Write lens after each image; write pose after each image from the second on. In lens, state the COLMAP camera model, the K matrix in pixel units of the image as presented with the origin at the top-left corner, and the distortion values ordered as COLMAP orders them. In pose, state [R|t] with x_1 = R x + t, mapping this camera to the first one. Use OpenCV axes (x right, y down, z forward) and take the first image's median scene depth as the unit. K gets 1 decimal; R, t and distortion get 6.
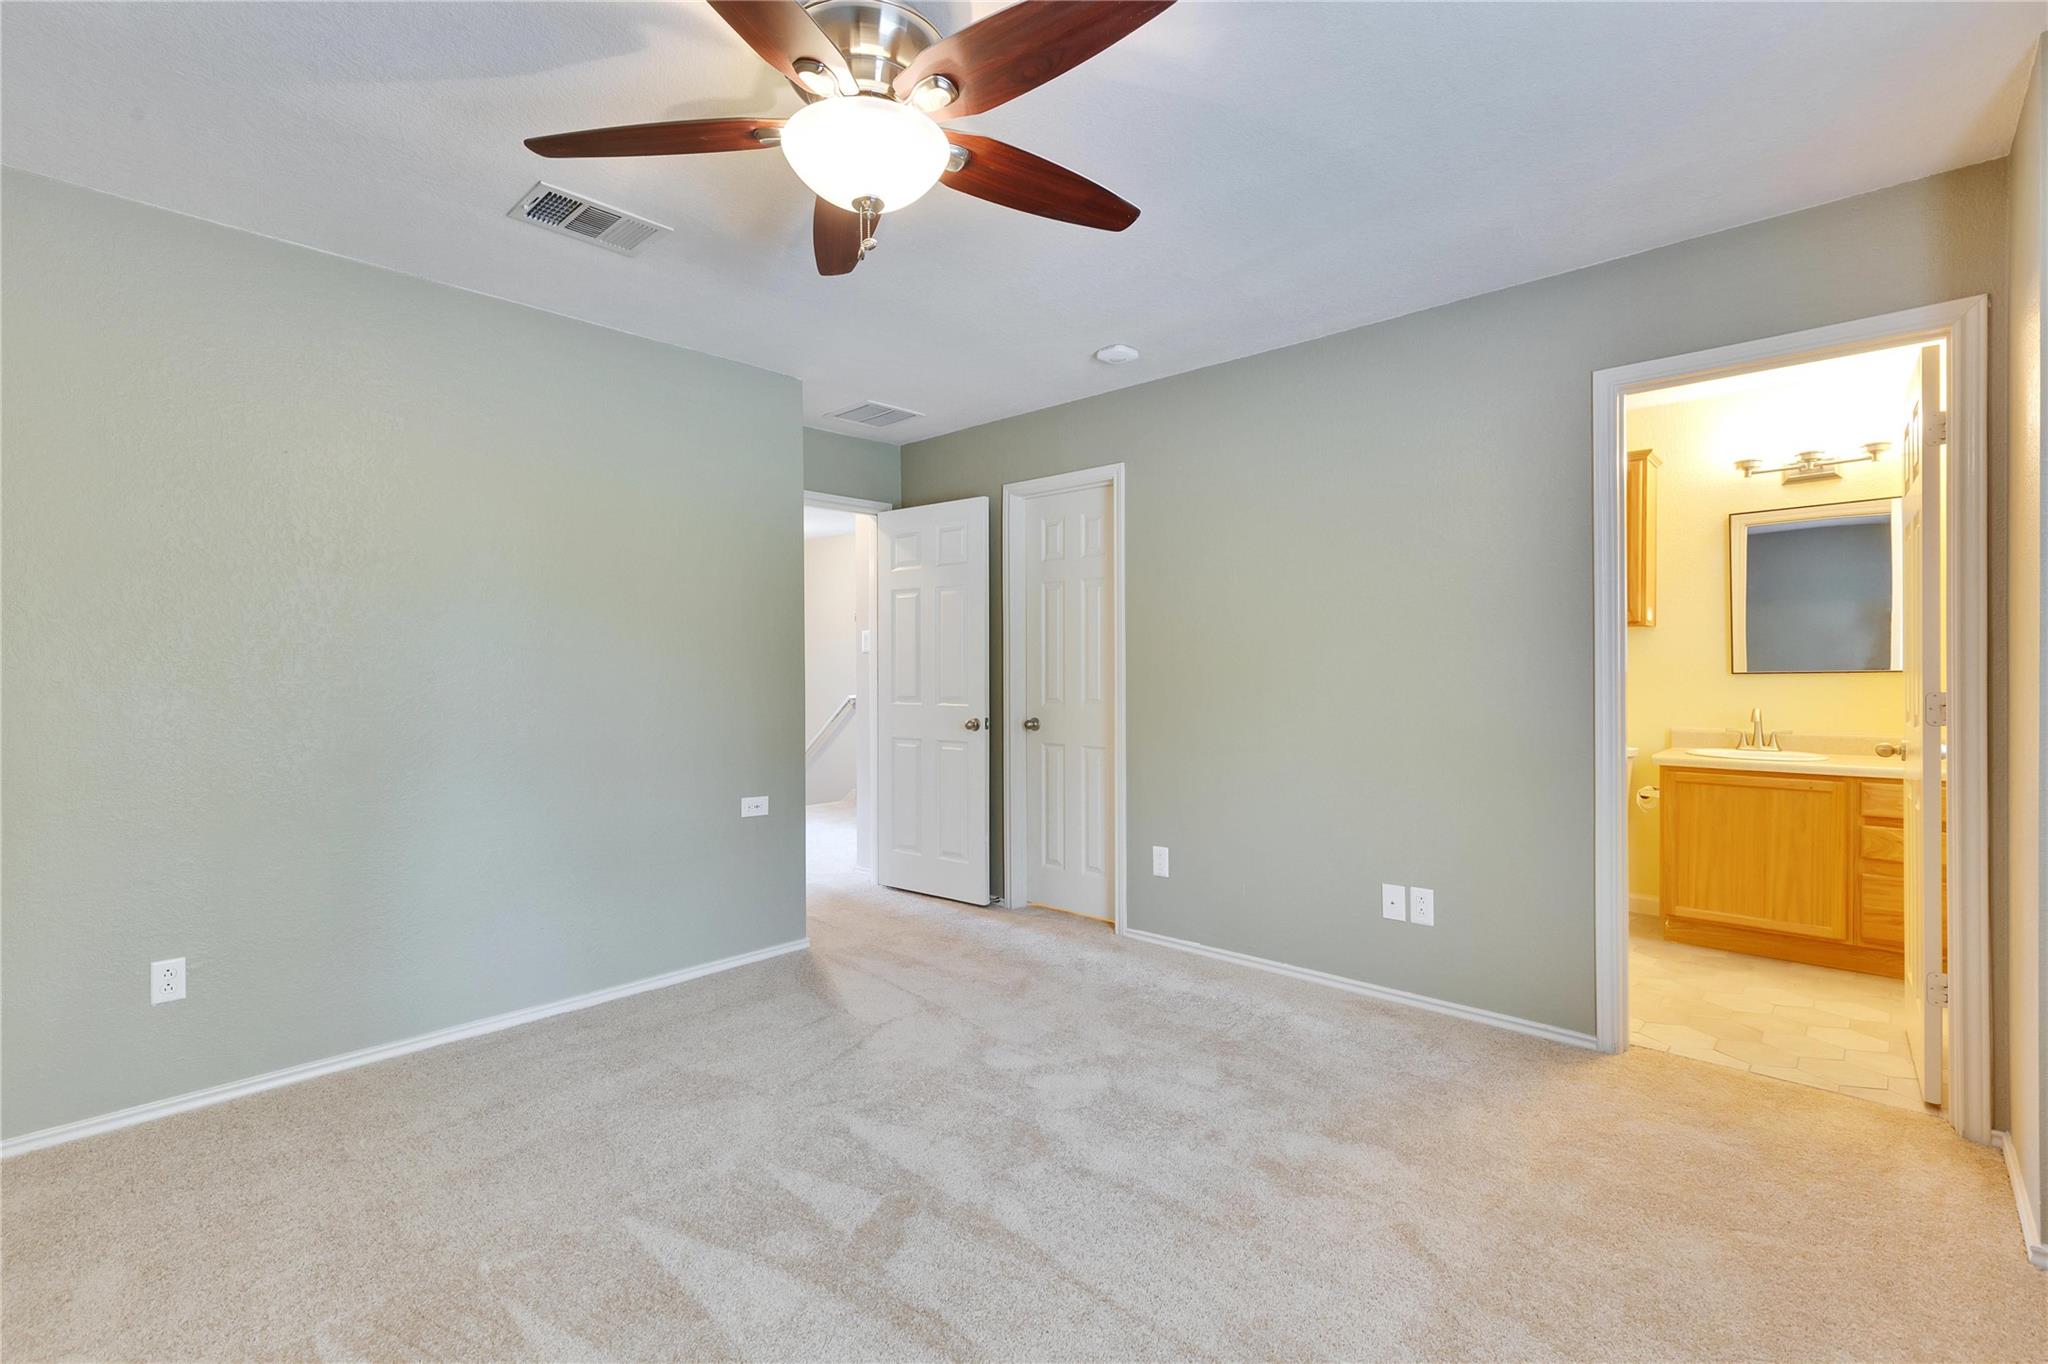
lens RADIAL K [[918.6, 0, 1012.3], [0, 918.6, 668.2], [0, 0, 1]] dist [0.002357, 0.000058]
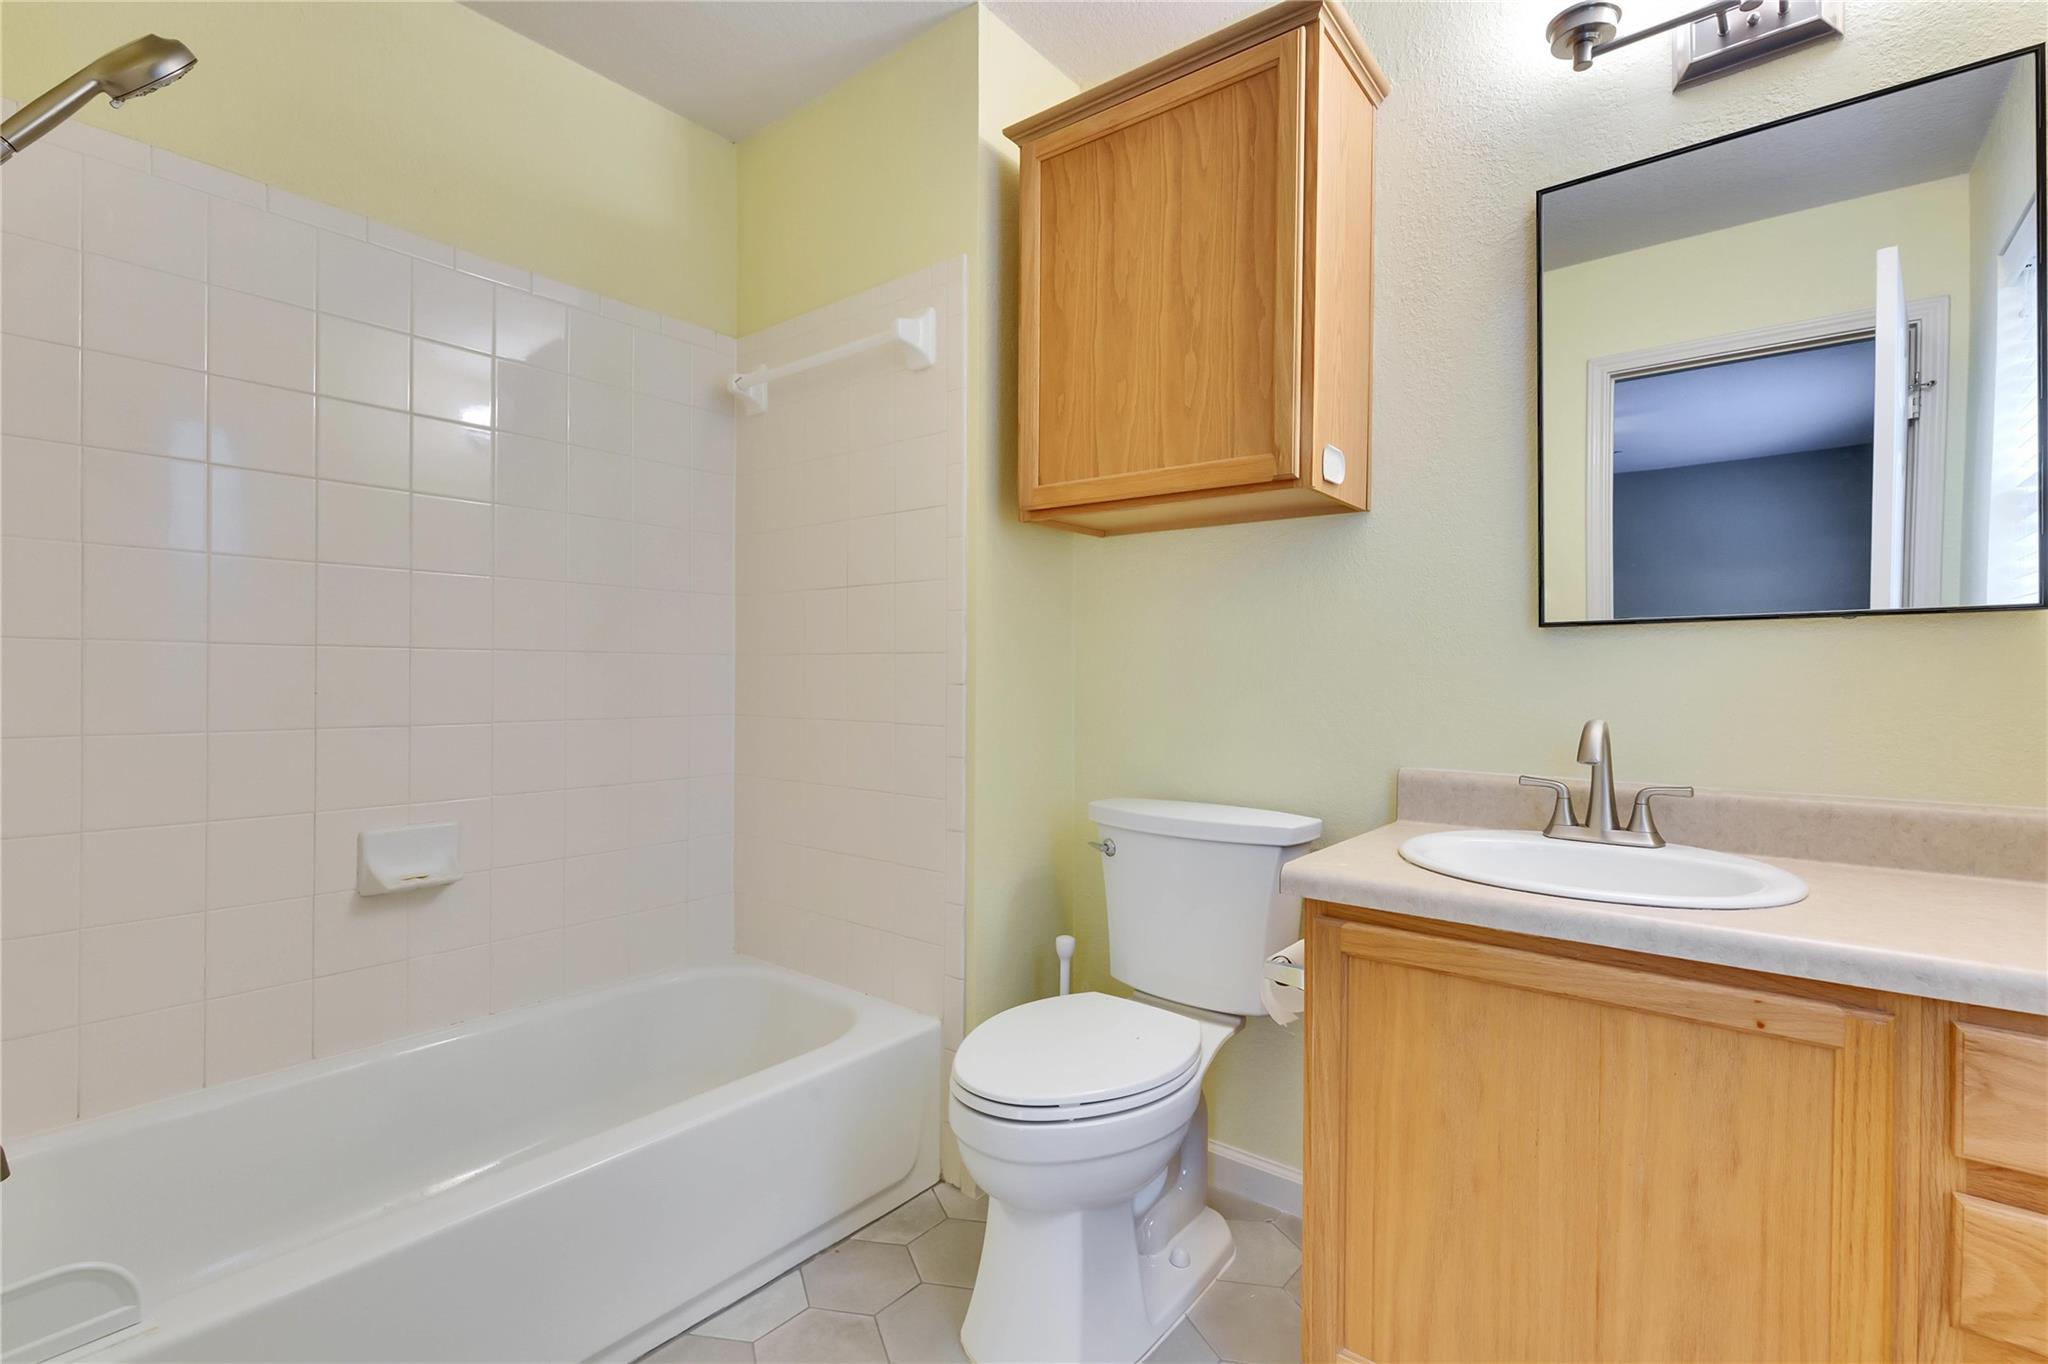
lens RADIAL K [[925.6, 0, 1024.0], [0, 925.6, 682.0], [0, 0, 1]] dist [0.002528, -0.000527]
pose [[0.996491, 0.005528, 0.083522, 0.601718], [-0.006124, 0.999958, 0.006886, 0.029587], [-0.083481, -0.007373, 0.996482, 0.714460]]
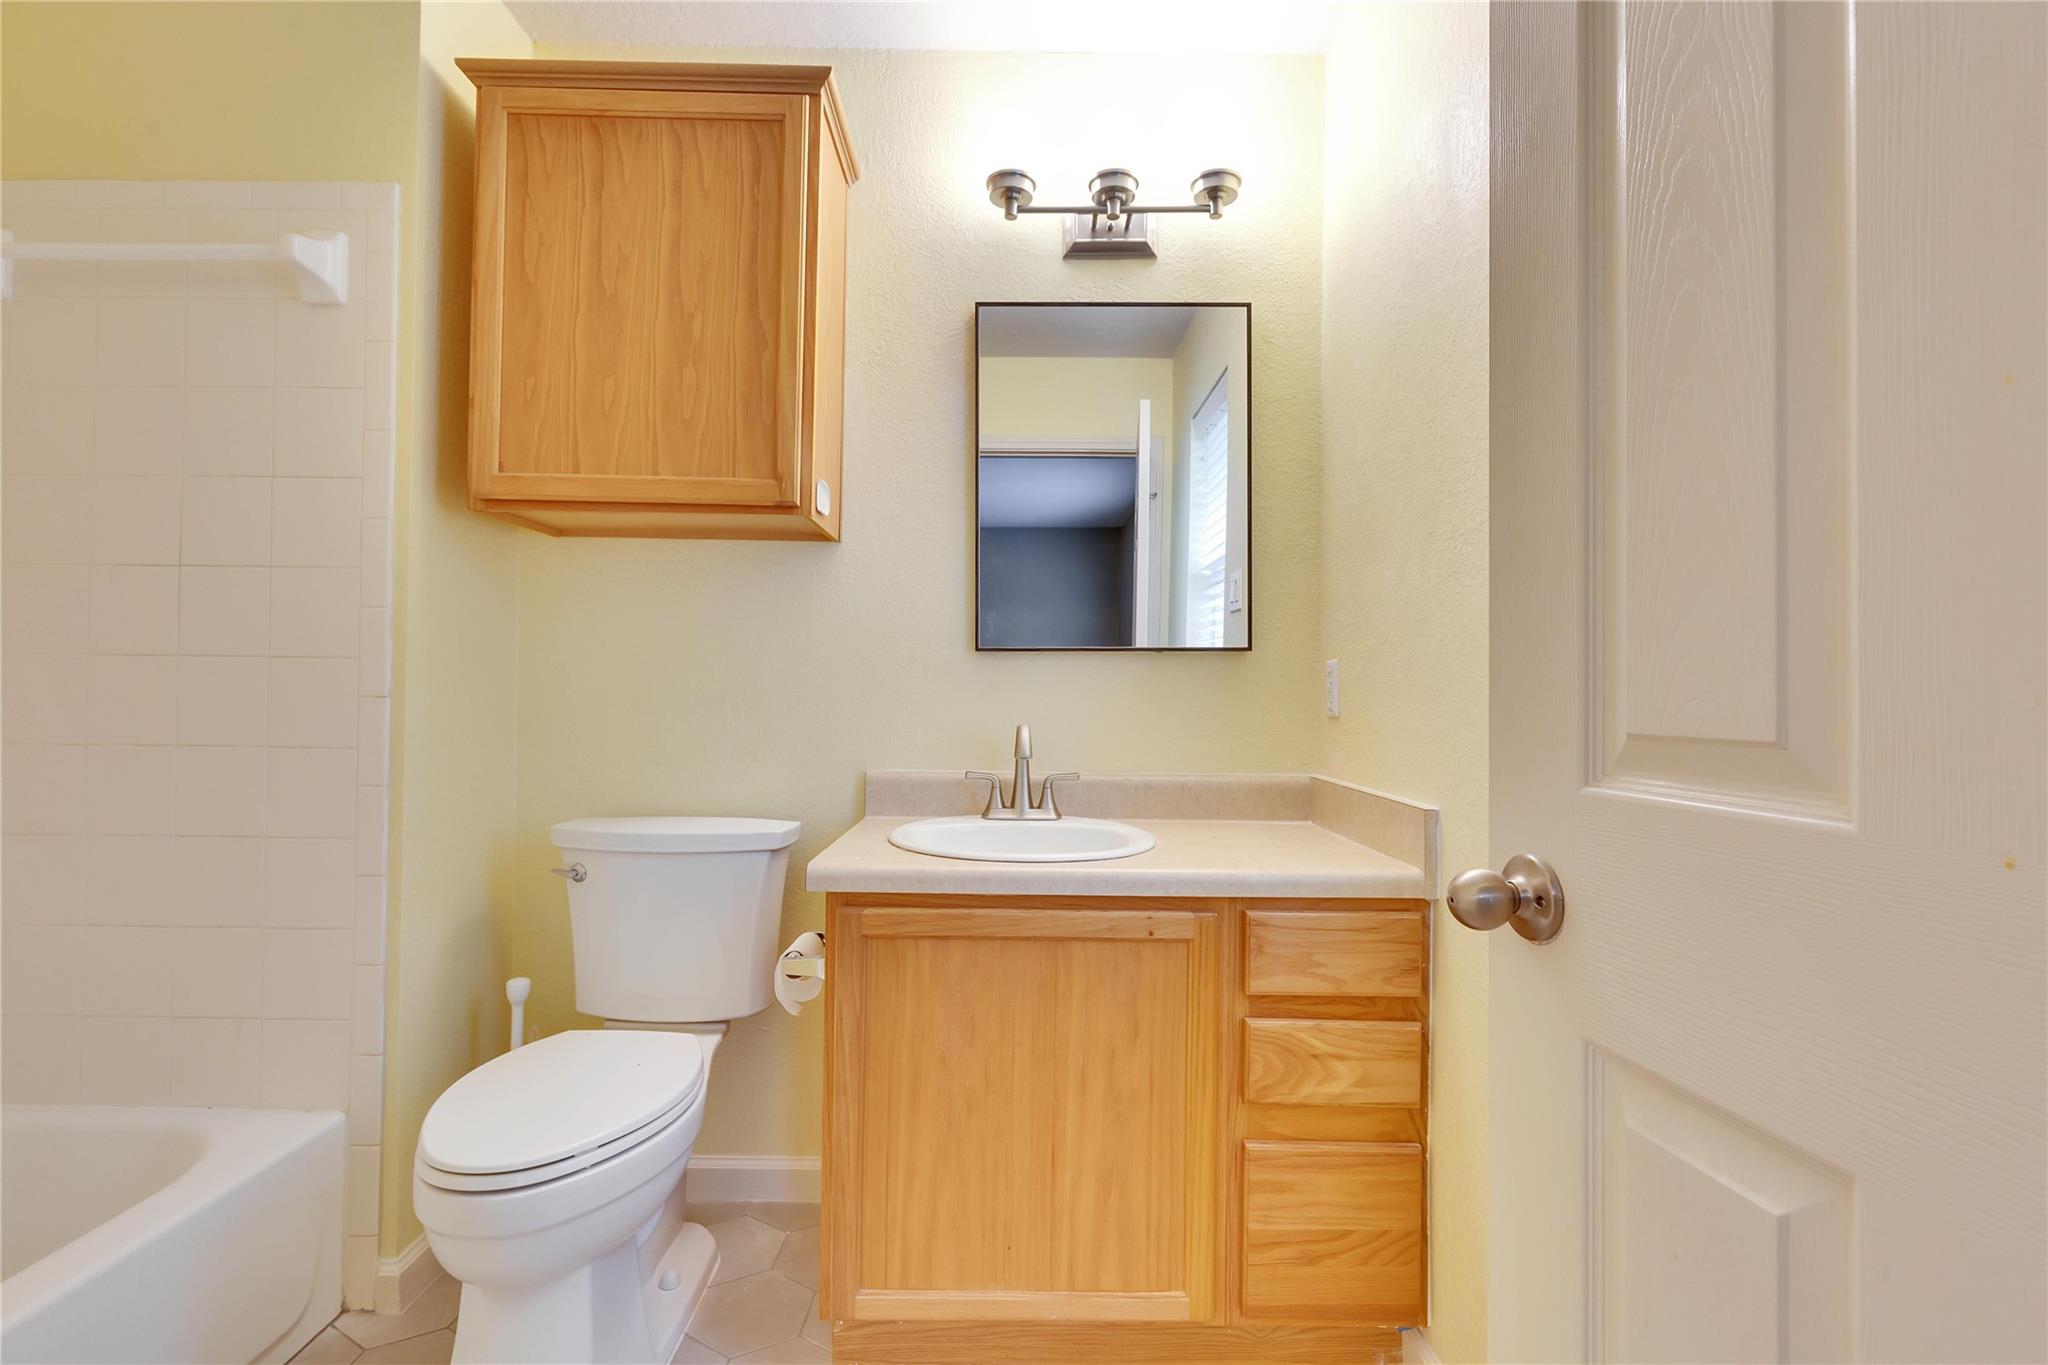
lens RADIAL K [[900.3, 0, 1023.0], [0, 900.3, 682.6], [0, 0, 1]] dist [-0.000210, -0.000618]
pose [[0.727355, 0.016302, 0.686067, 0.542322], [-0.011770, 0.999867, -0.011280, 0.029415], [-0.686160, 0.000129, 0.727451, 0.725813]]
